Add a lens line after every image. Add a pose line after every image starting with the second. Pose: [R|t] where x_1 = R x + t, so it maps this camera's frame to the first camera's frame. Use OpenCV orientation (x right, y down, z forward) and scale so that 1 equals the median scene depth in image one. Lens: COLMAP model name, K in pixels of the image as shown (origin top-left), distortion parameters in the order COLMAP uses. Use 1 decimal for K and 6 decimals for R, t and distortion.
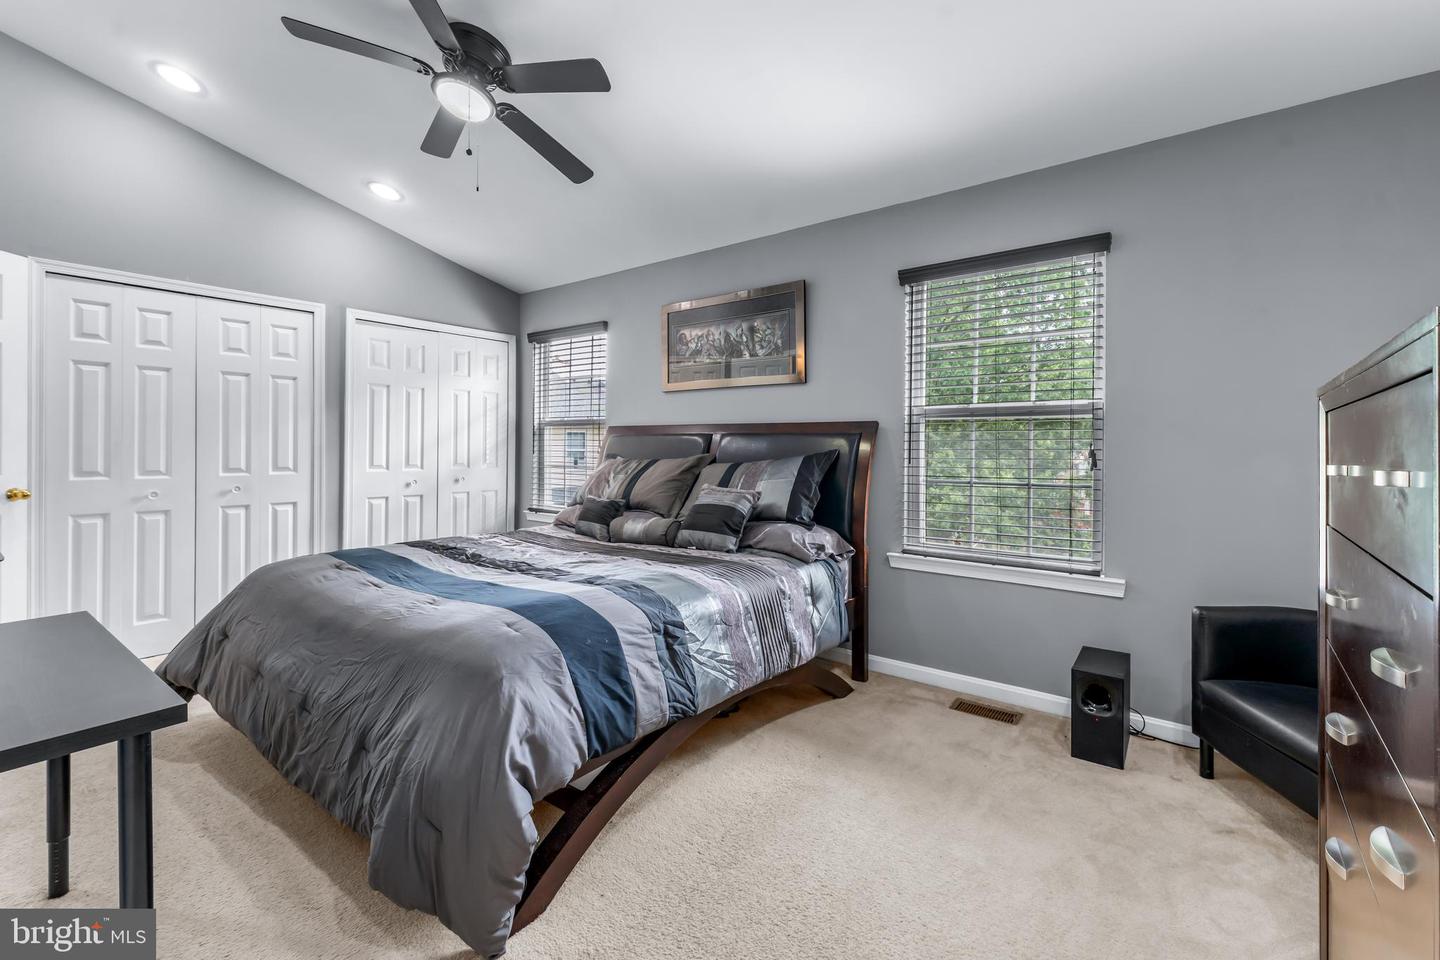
lens RADIAL K [[630.9, 0, 725.5], [0, 630.9, 437.6], [0, 0, 1]] dist [0.000328, 0.000013]
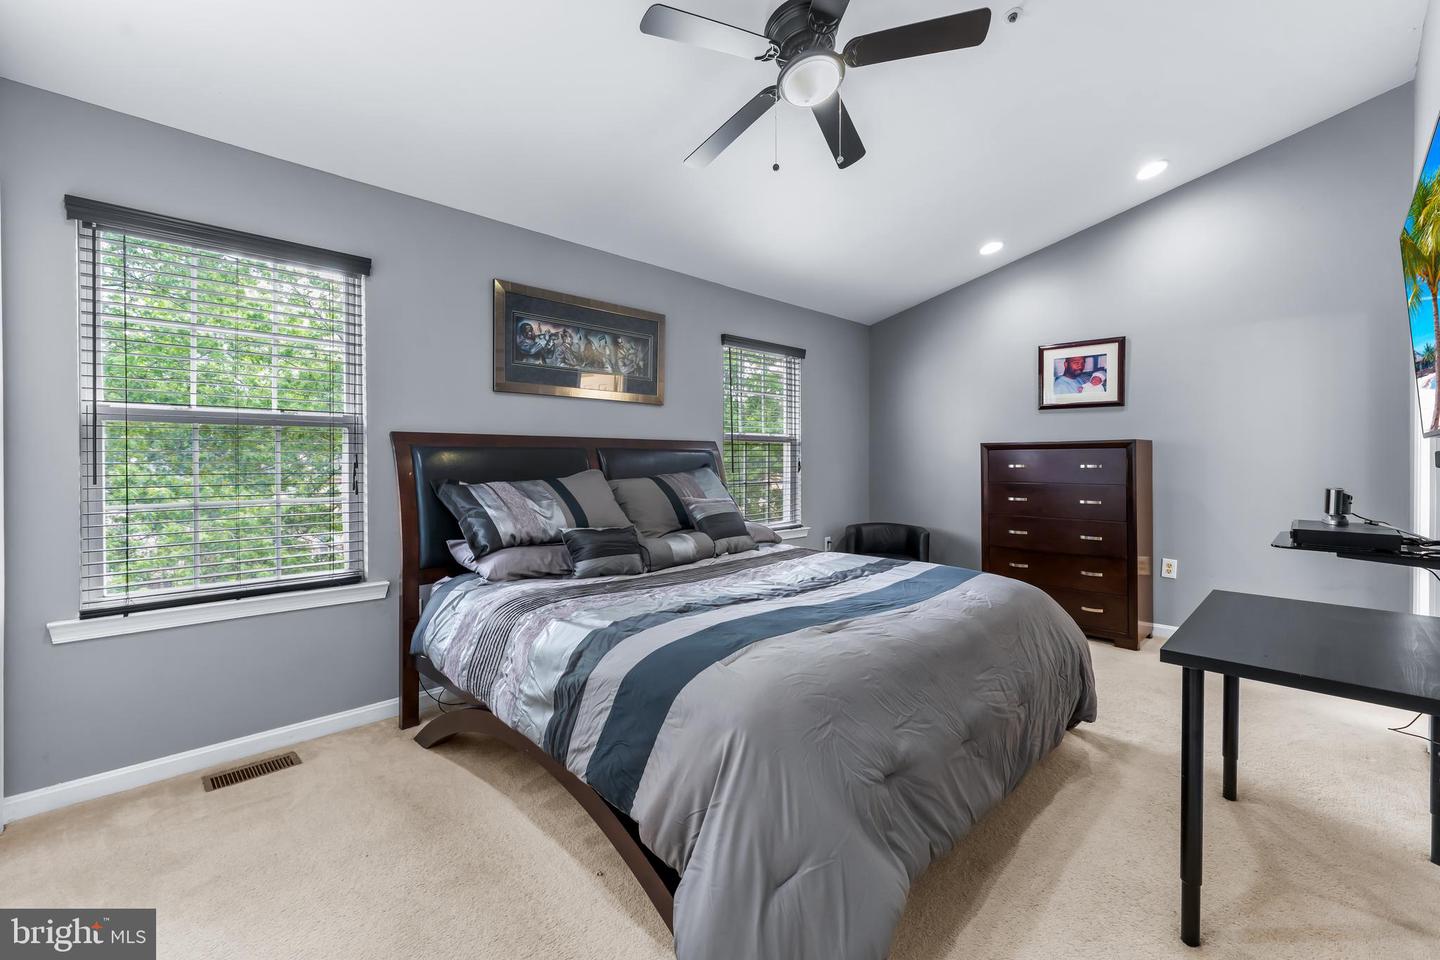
lens RADIAL K [[628.0, 0, 720.2], [0, 628.0, 460.3], [0, 0, 1]] dist [0.000803, 0.000062]
pose [[0.120191, -0.006517, 0.992729, -0.896499], [-0.011078, 0.999907, 0.007905, 0.002075], [-0.992689, -0.011948, 0.120107, 0.691437]]
